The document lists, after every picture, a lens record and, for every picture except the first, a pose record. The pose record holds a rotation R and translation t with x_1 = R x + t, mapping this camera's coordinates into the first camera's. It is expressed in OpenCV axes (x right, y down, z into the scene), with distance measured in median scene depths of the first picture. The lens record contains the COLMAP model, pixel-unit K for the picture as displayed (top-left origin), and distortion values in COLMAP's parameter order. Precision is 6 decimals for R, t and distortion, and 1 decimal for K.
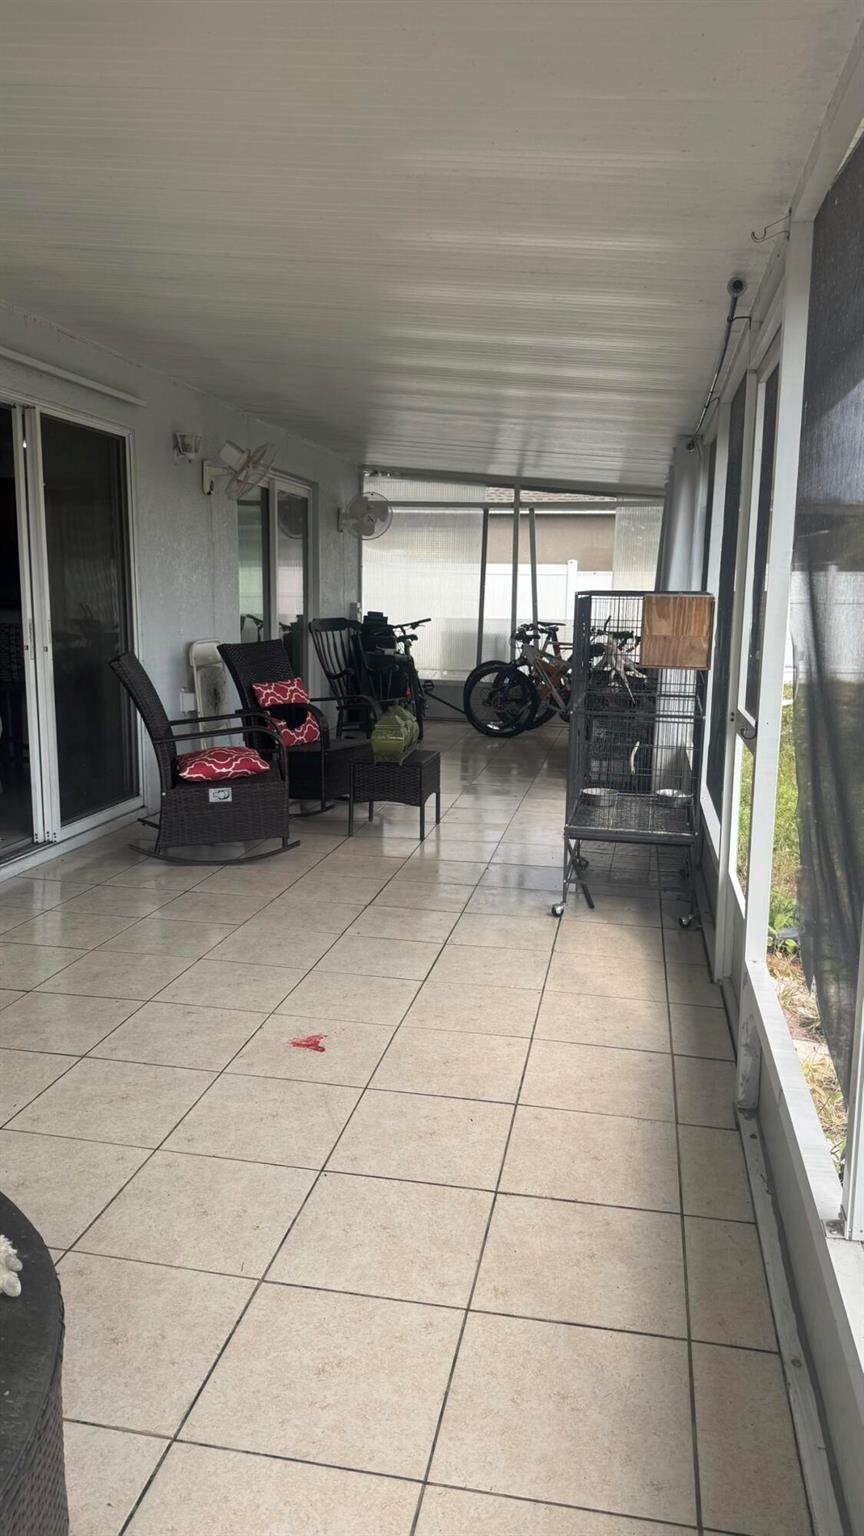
lens RADIAL K [[1086.8, 0, 432.0], [0, 1086.8, 768.0], [0, 0, 1]] dist [0.161626, -0.284897]
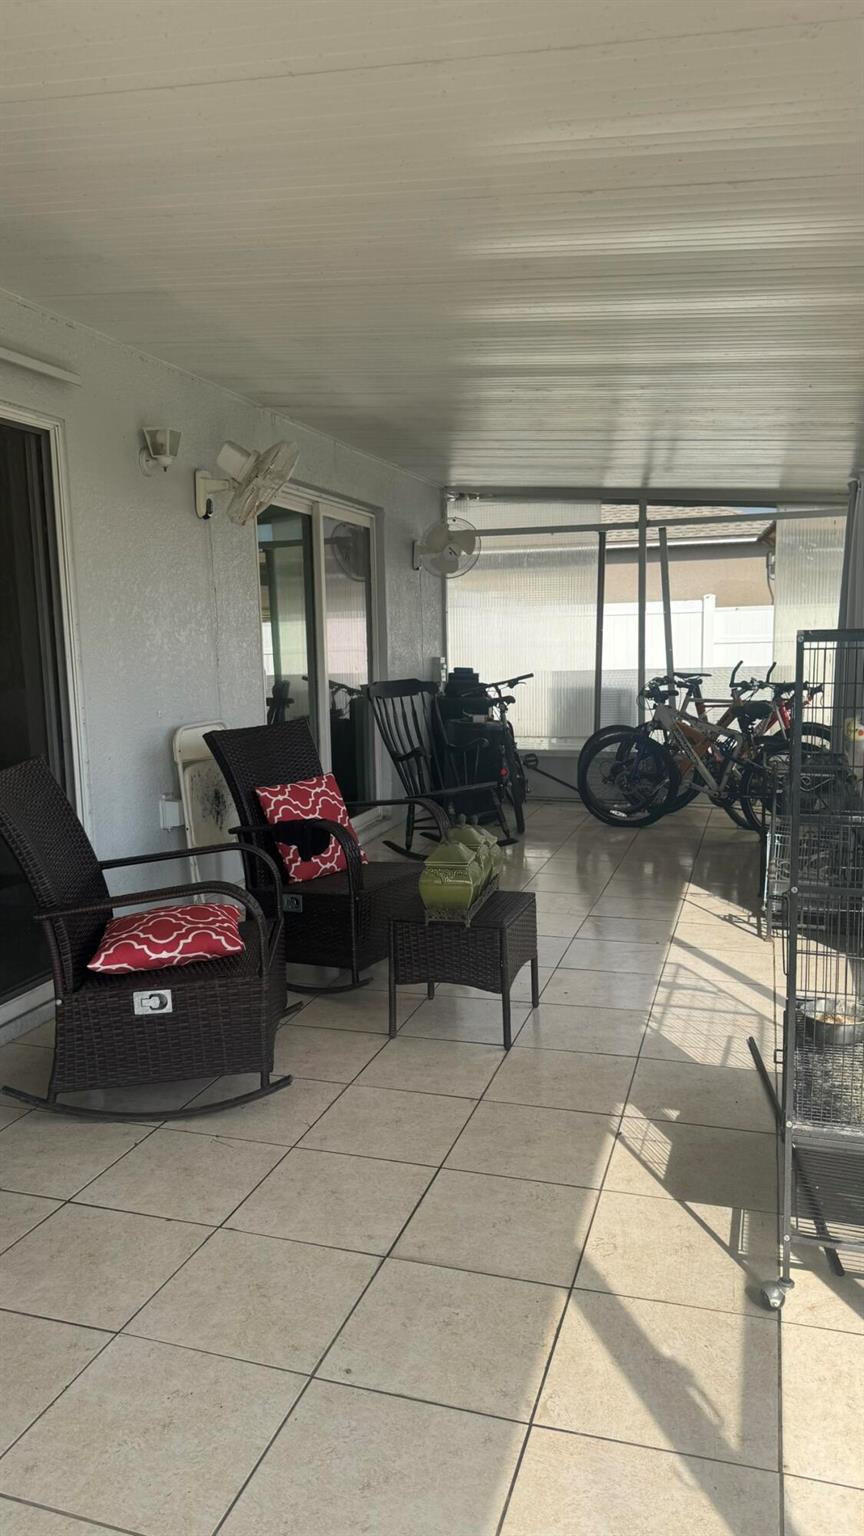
lens RADIAL K [[1086.8, 0, 432.0], [0, 1086.8, 768.0], [0, 0, 1]] dist [0.161626, -0.284897]
pose [[0.993524, -0.023903, -0.111076, 0.012439], [0.019131, 0.998856, -0.043826, -0.038437], [0.111996, 0.041417, 0.992845, 0.227938]]
